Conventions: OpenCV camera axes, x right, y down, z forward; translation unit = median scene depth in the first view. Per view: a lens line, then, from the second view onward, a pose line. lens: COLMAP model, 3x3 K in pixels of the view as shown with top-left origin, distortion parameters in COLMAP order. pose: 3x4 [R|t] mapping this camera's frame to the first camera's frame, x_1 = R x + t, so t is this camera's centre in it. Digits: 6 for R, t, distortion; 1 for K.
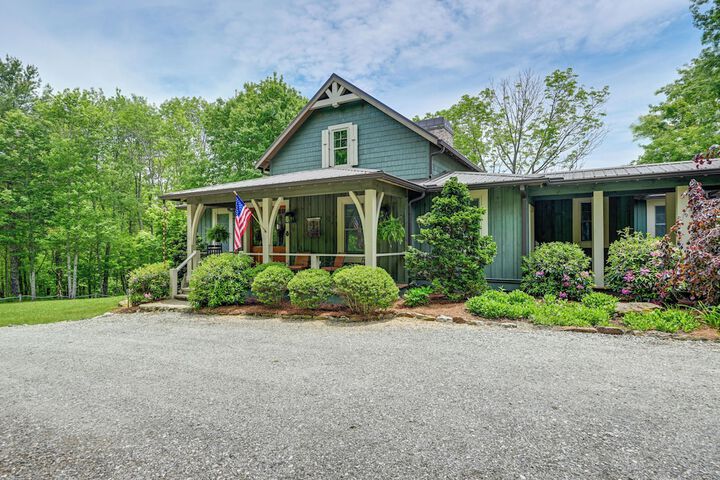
lens RADIAL K [[433.2, 0, 360.0], [0, 433.2, 240.0], [0, 0, 1]] dist [0.000905, 0.000017]
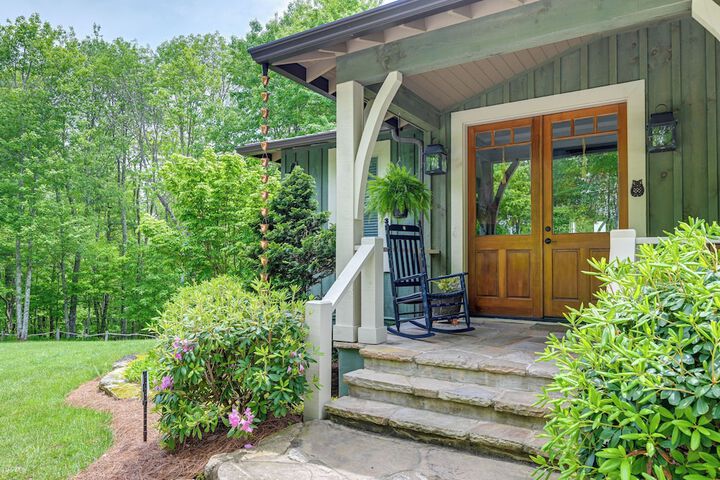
lens RADIAL K [[559.9, 0, 359.6], [0, 559.9, 237.8], [0, 0, 1]] dist [0.002385, 0.001044]
pose [[0.998183, 0.000093, -0.060250, -0.101351], [-0.002106, 0.999442, -0.033346, 0.010351], [0.060213, 0.033413, 0.997626, 0.174221]]
